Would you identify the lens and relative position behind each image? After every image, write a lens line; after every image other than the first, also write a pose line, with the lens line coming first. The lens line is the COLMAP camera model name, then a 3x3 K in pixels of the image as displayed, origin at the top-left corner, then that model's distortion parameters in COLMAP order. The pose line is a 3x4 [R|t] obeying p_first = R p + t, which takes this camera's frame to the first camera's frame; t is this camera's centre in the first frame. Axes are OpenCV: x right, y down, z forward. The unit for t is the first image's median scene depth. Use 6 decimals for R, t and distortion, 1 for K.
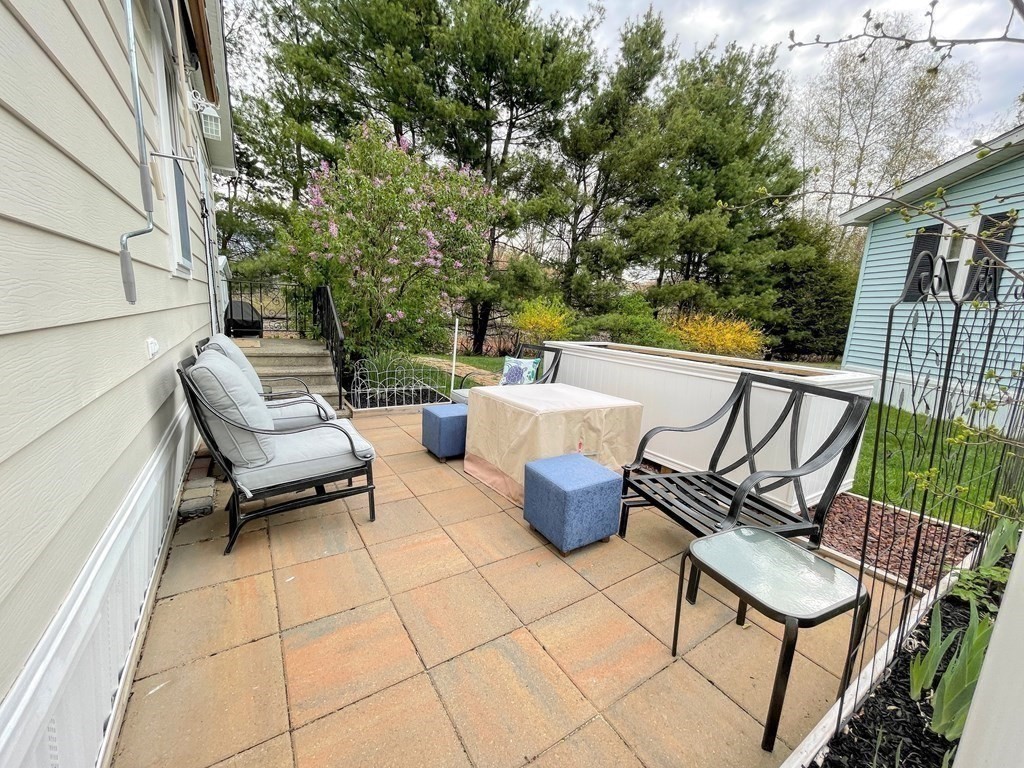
lens RADIAL K [[410.7, 0, 514.1], [0, 410.7, 388.7], [0, 0, 1]] dist [-0.005833, 0.001134]
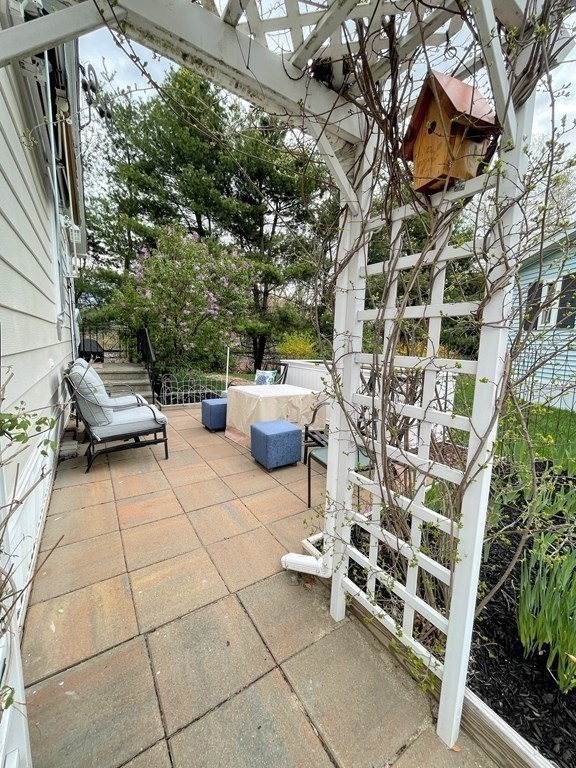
lens RADIAL K [[308.1, 0, 289.9], [0, 308.1, 384.7], [0, 0, 1]] dist [-0.005833, 0.001134]
pose [[0.999778, -0.021043, -0.000942, 0.083235], [0.020971, 0.998571, -0.049161, 0.031702], [0.001975, 0.049130, 0.998790, -0.148222]]
